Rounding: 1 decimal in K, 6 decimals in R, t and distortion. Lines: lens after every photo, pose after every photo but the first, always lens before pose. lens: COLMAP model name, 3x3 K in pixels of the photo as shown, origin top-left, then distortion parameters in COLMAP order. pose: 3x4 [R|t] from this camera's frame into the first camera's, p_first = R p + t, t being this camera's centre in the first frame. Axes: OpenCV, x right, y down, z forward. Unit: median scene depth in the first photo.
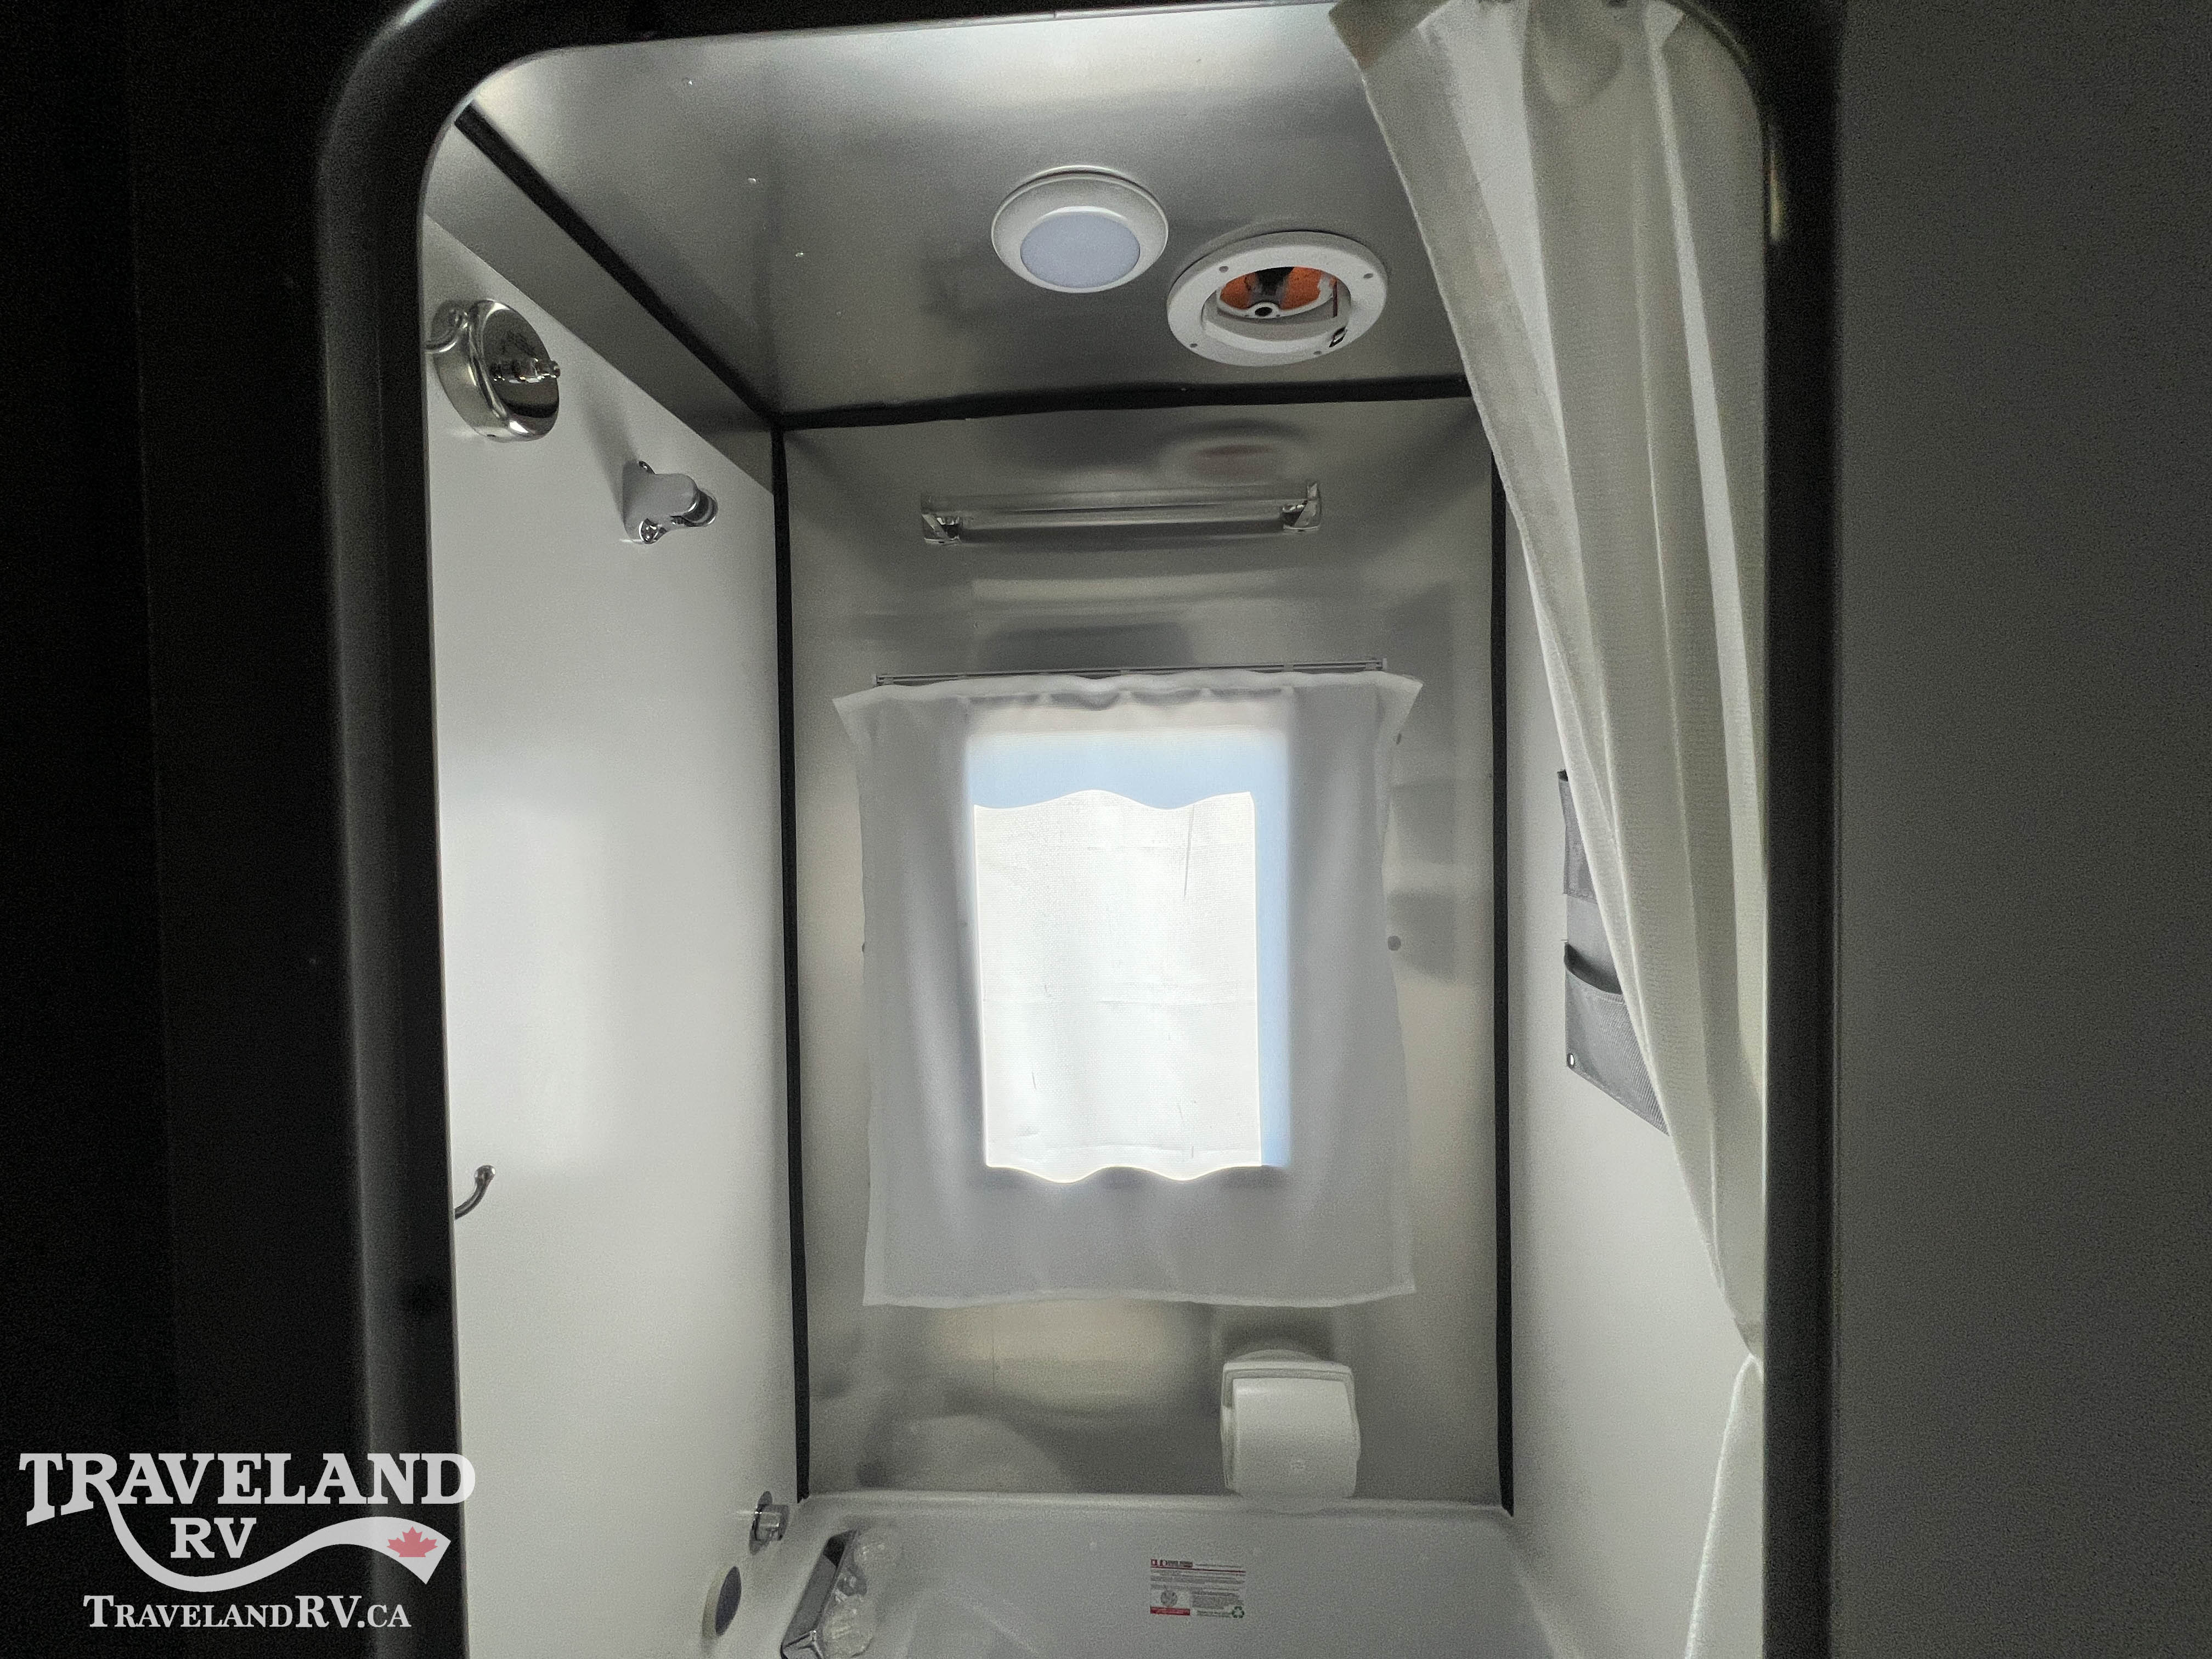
lens RADIAL K [[884.2, 0, 1108.0], [0, 884.2, 825.9], [0, 0, 1]] dist [-0.001128, -0.000342]
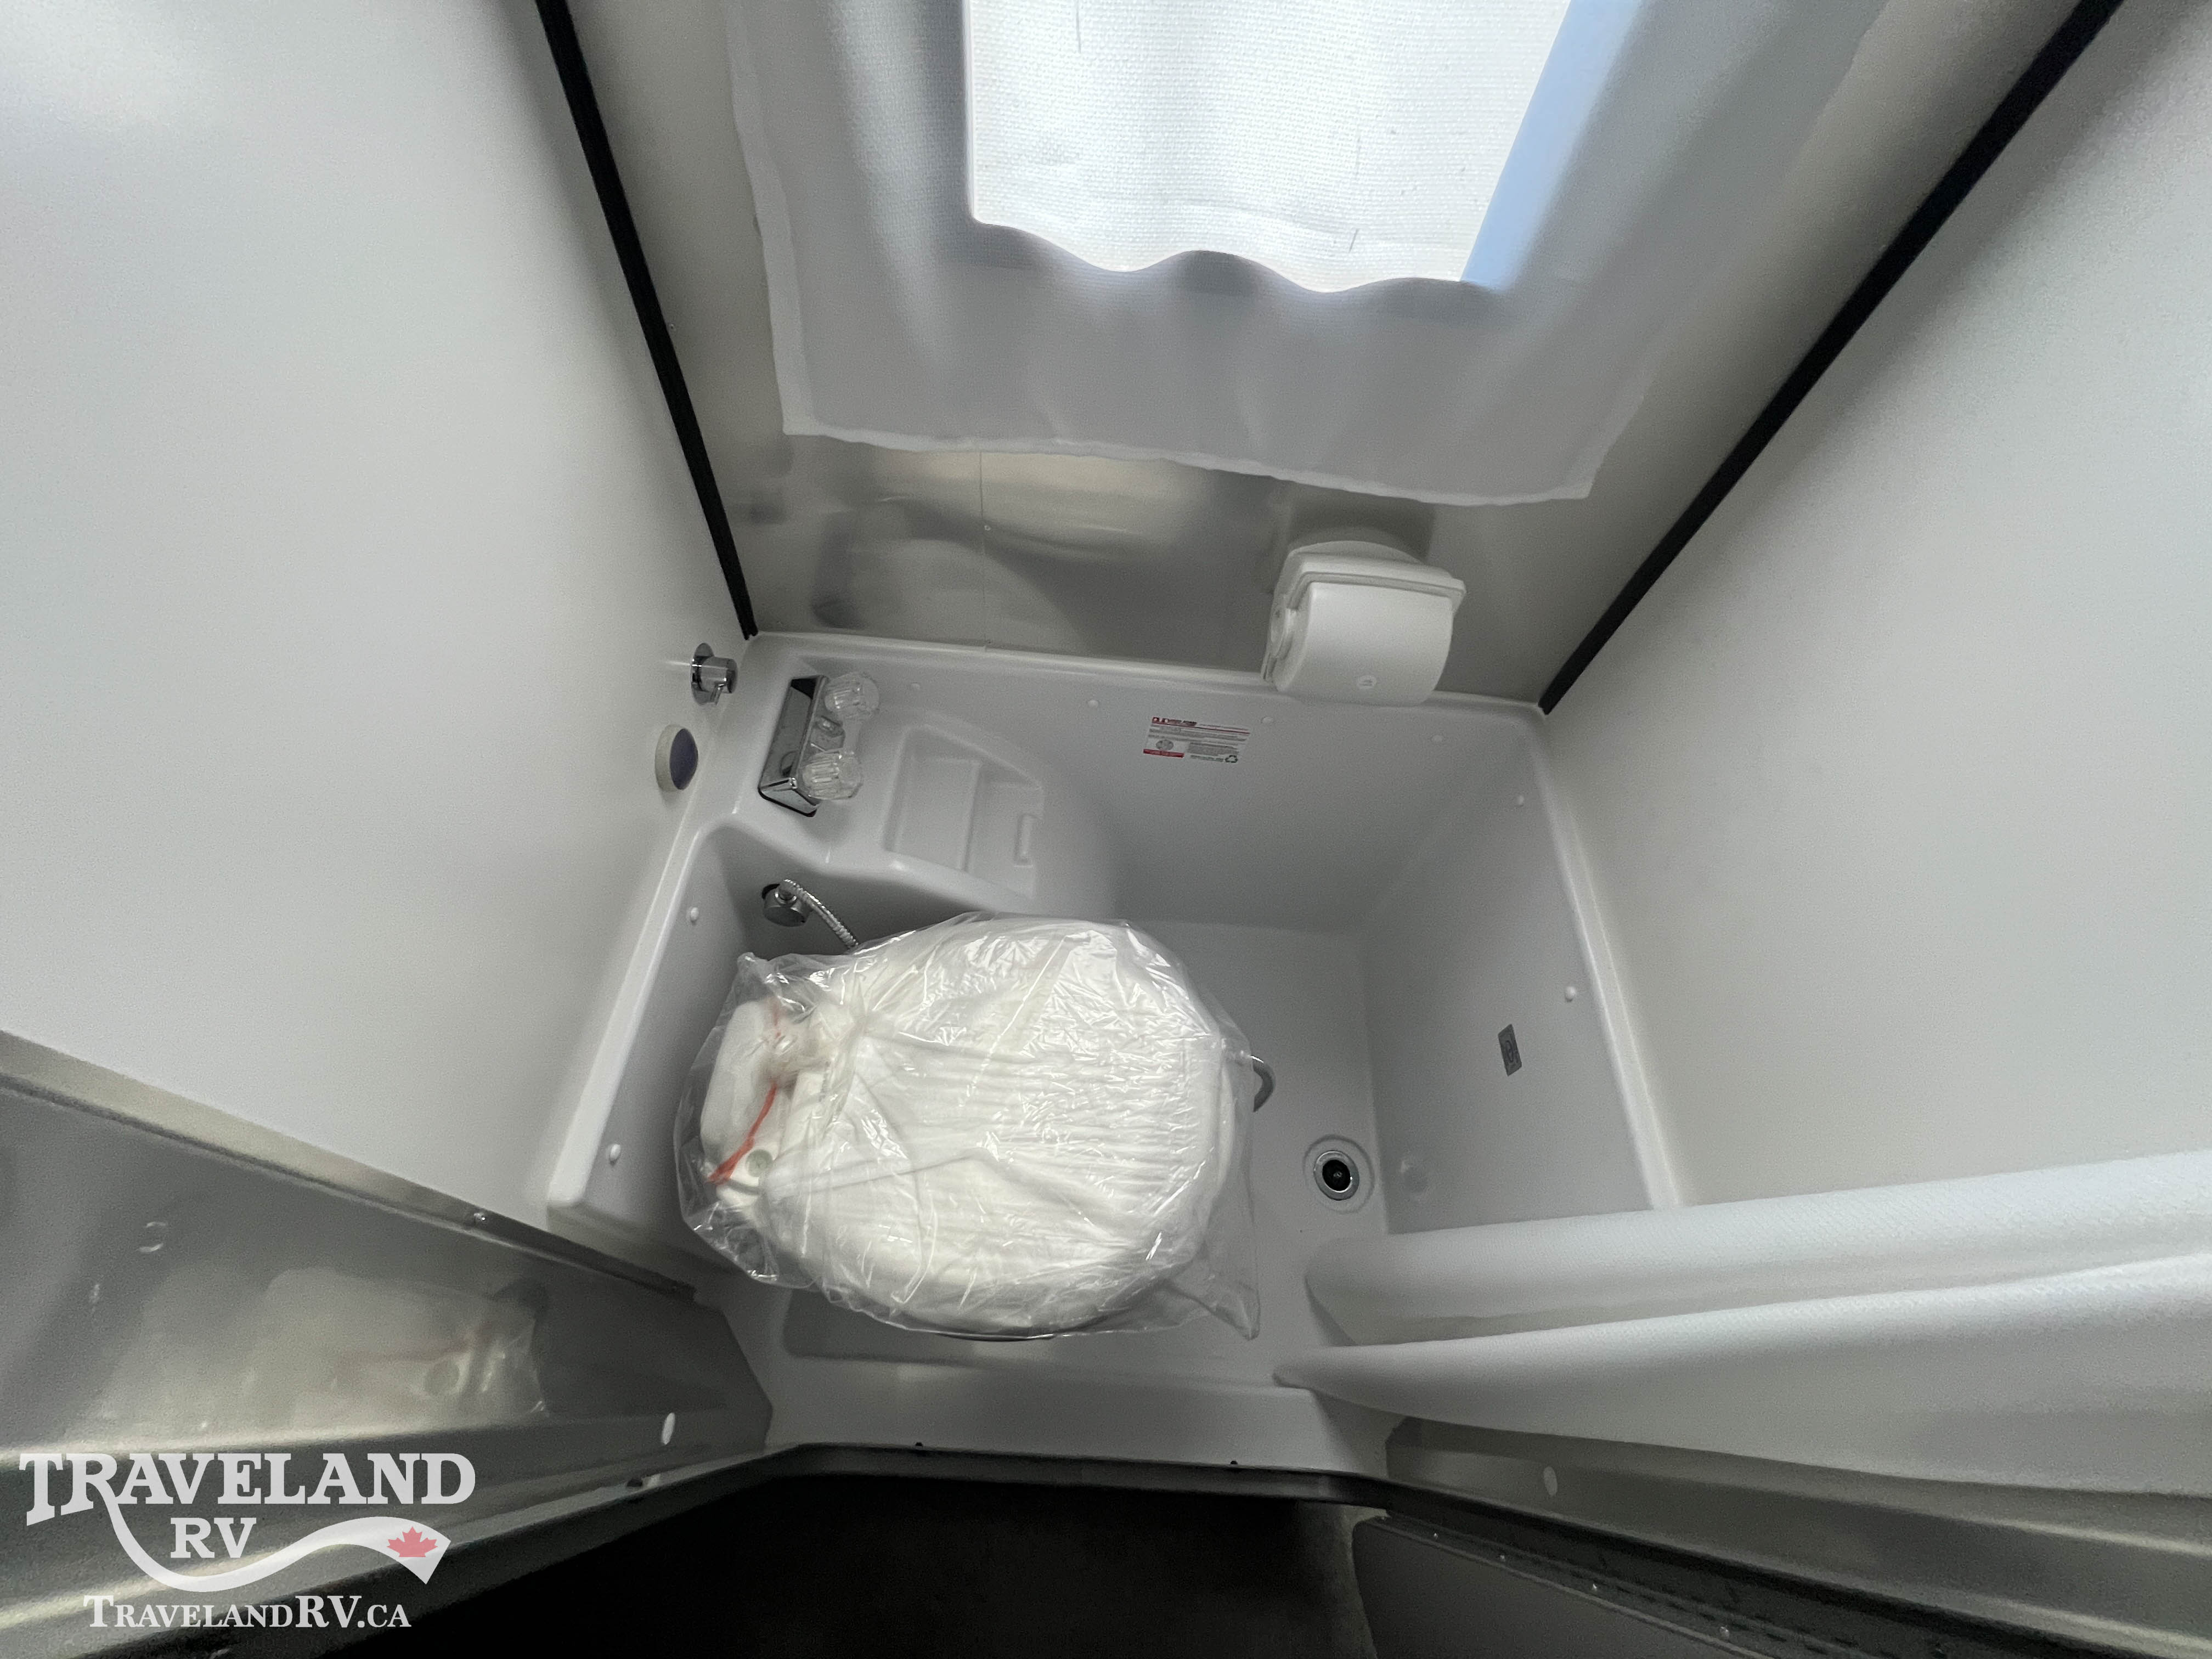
lens RADIAL K [[884.2, 0, 1108.0], [0, 884.2, 825.9], [0, 0, 1]] dist [-0.001128, -0.000342]
pose [[0.992311, 0.050711, 0.112908, -0.099854], [-0.121882, 0.559185, 0.820035, 0.140579], [-0.021552, -0.827491, 0.561066, 0.393208]]
